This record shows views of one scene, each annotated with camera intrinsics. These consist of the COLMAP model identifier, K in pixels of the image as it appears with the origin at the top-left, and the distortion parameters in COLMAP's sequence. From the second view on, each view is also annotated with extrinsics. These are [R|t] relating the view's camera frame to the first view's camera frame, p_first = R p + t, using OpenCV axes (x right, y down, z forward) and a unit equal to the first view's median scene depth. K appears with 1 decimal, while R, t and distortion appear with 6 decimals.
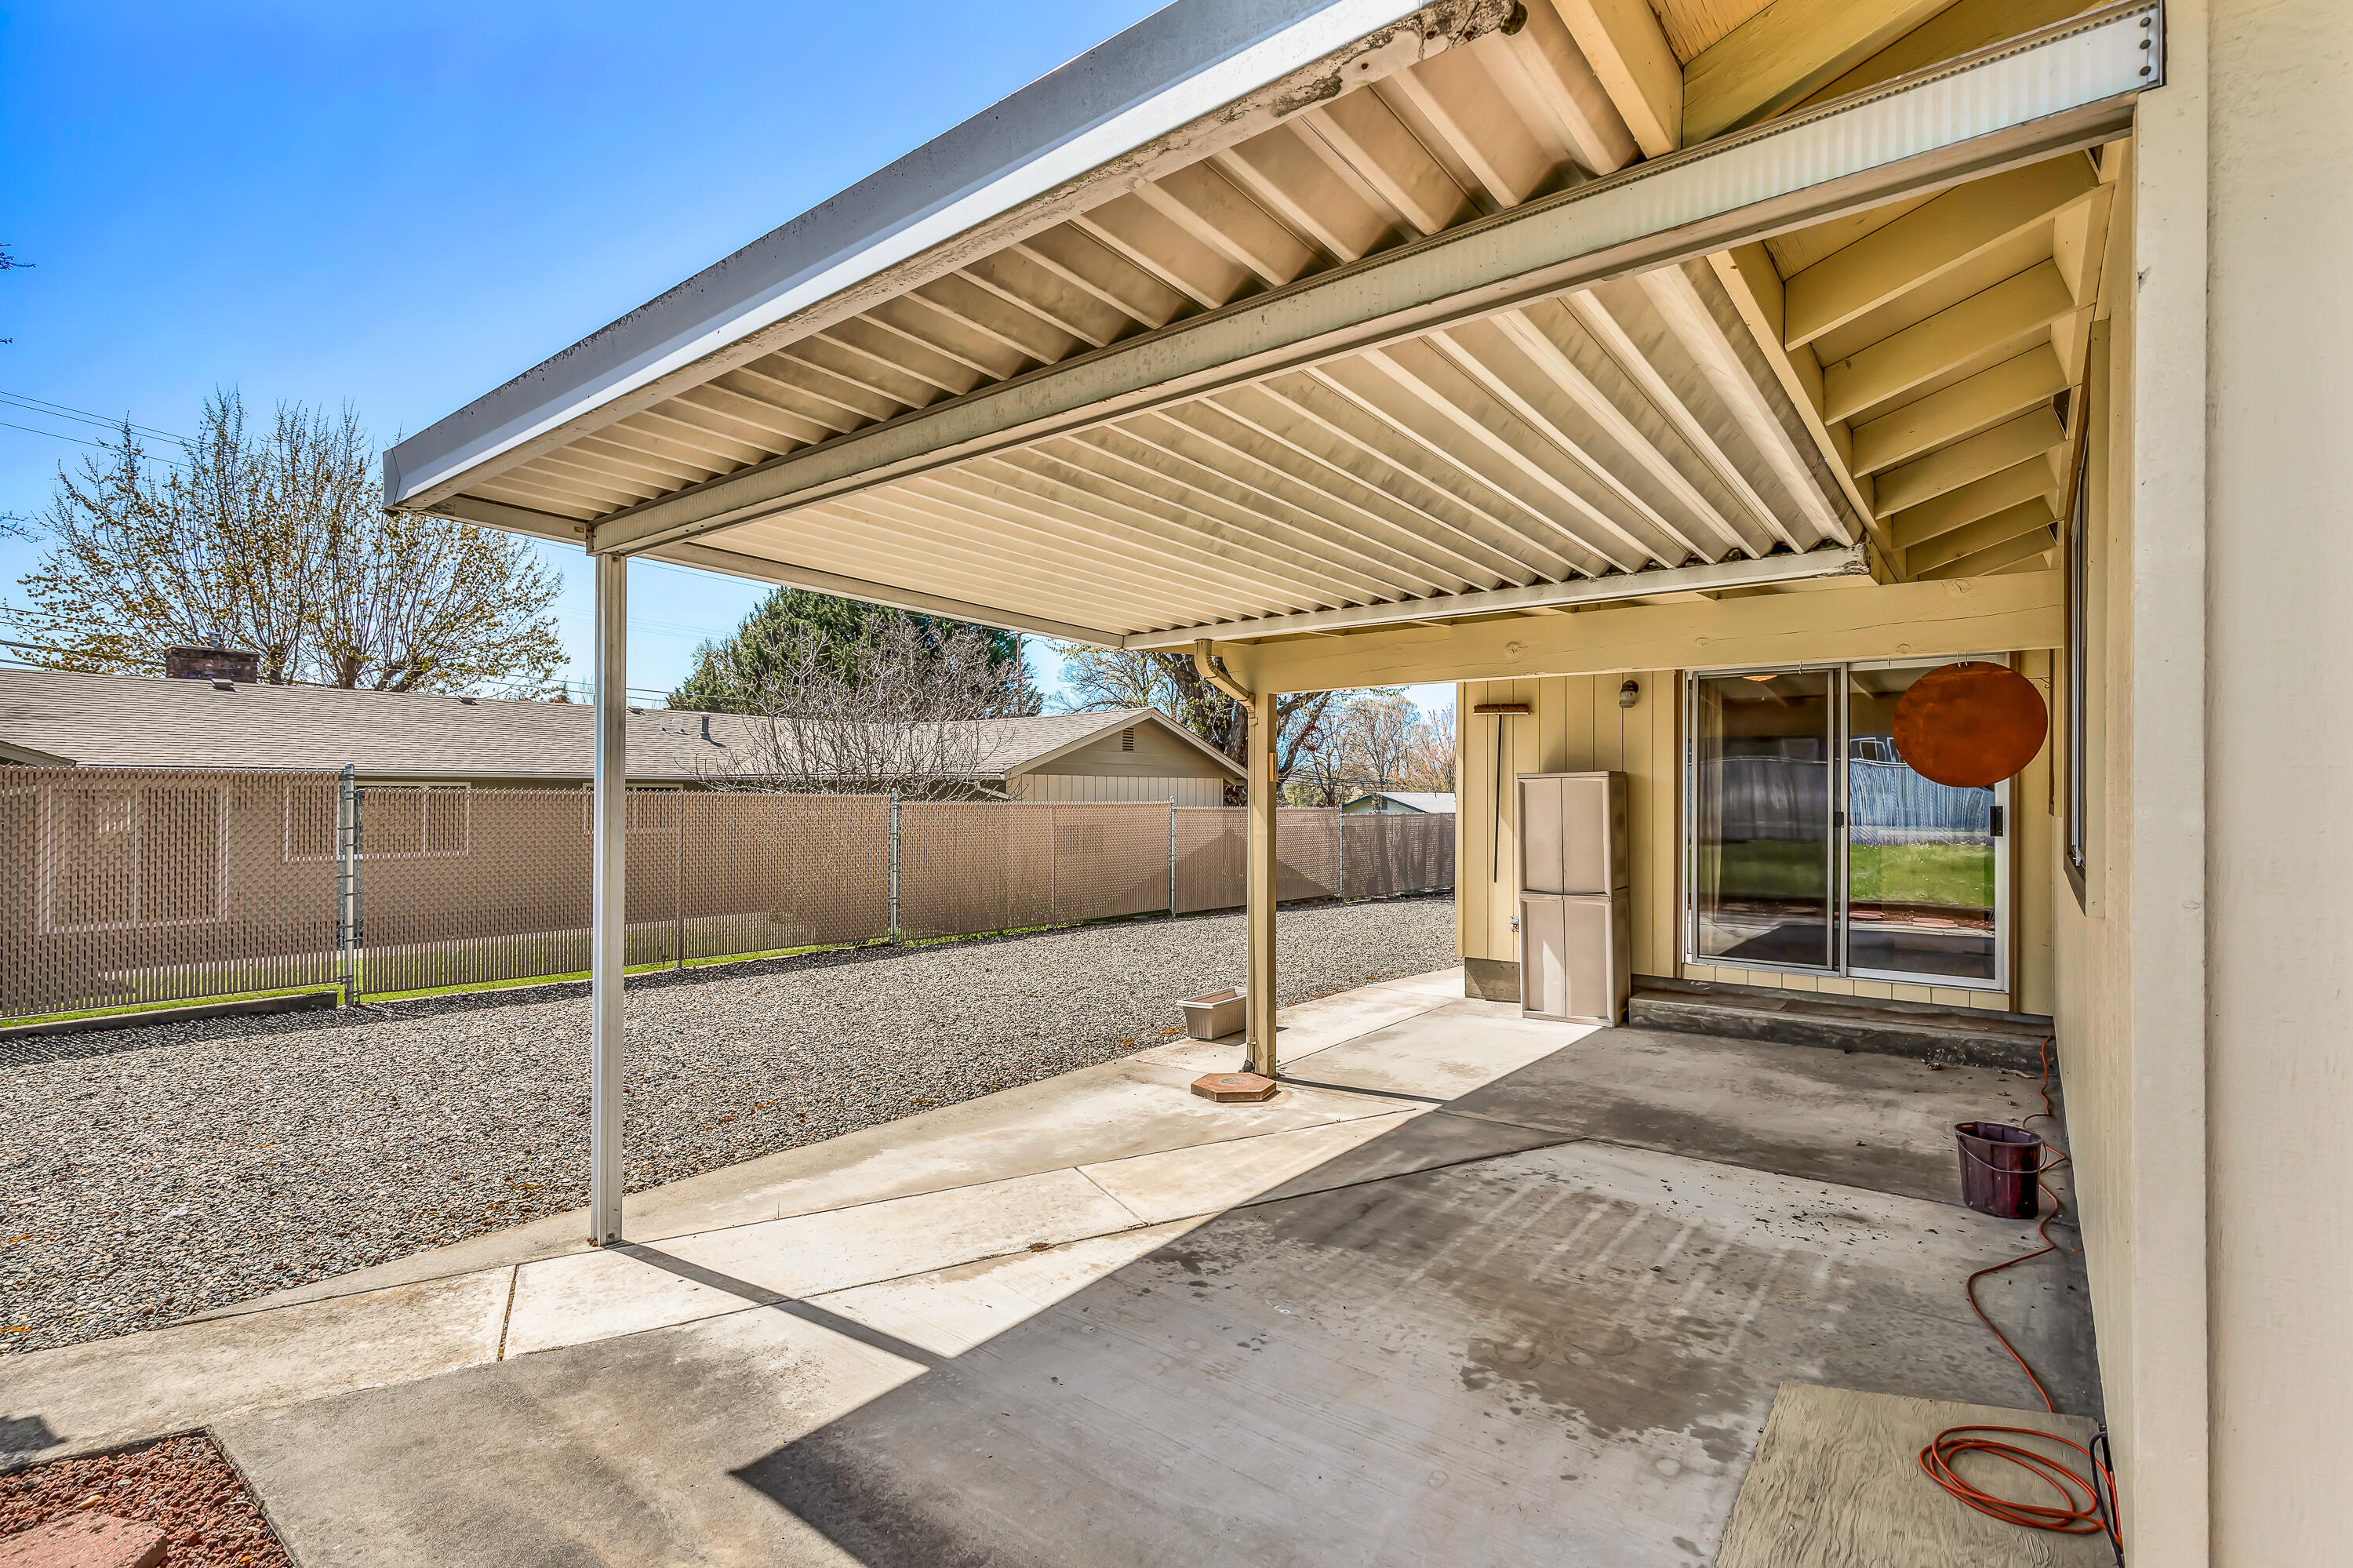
lens RADIAL K [[1066.1, 0, 1181.3], [0, 1066.1, 798.2], [0, 0, 1]] dist [0.008532, -0.002343]
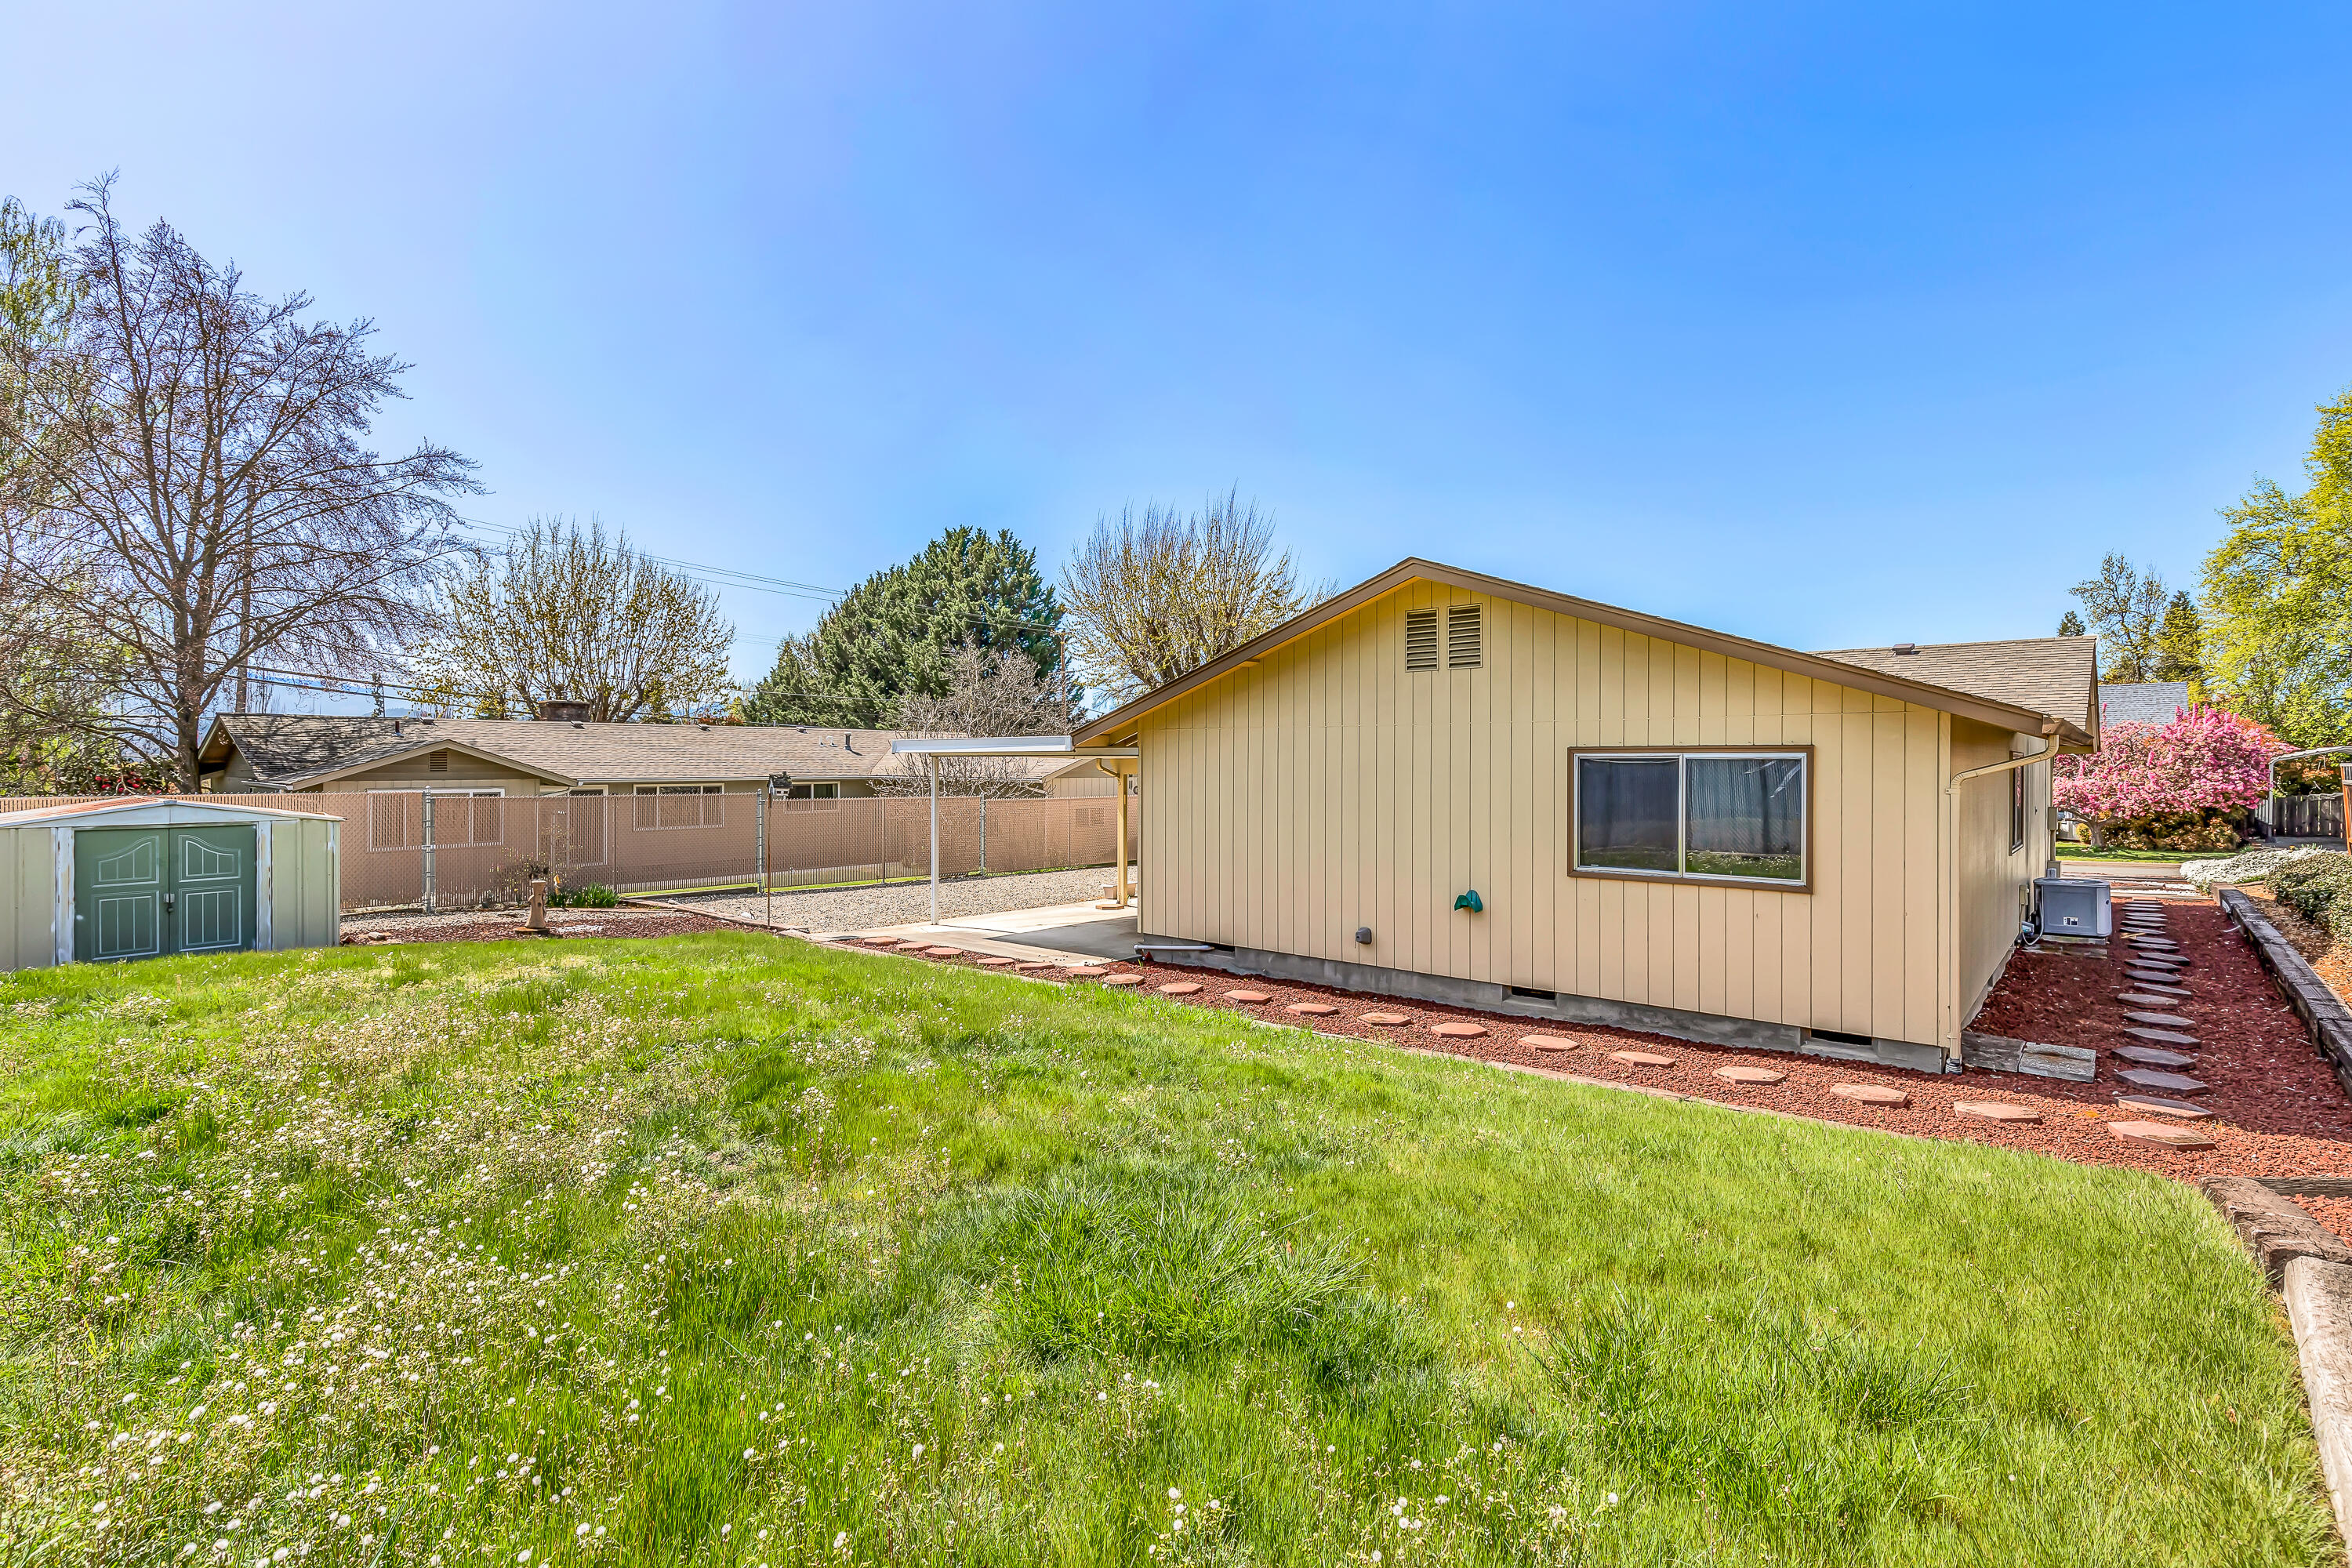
lens RADIAL K [[1065.6, 0, 1179.5], [0, 1065.6, 778.3], [0, 0, 1]] dist [0.008532, -0.002343]
pose [[0.998856, -0.001311, -0.047801, 0.025155], [0.001806, 0.999945, 0.010326, -0.007914], [0.047785, -0.010401, 0.998803, -0.128708]]
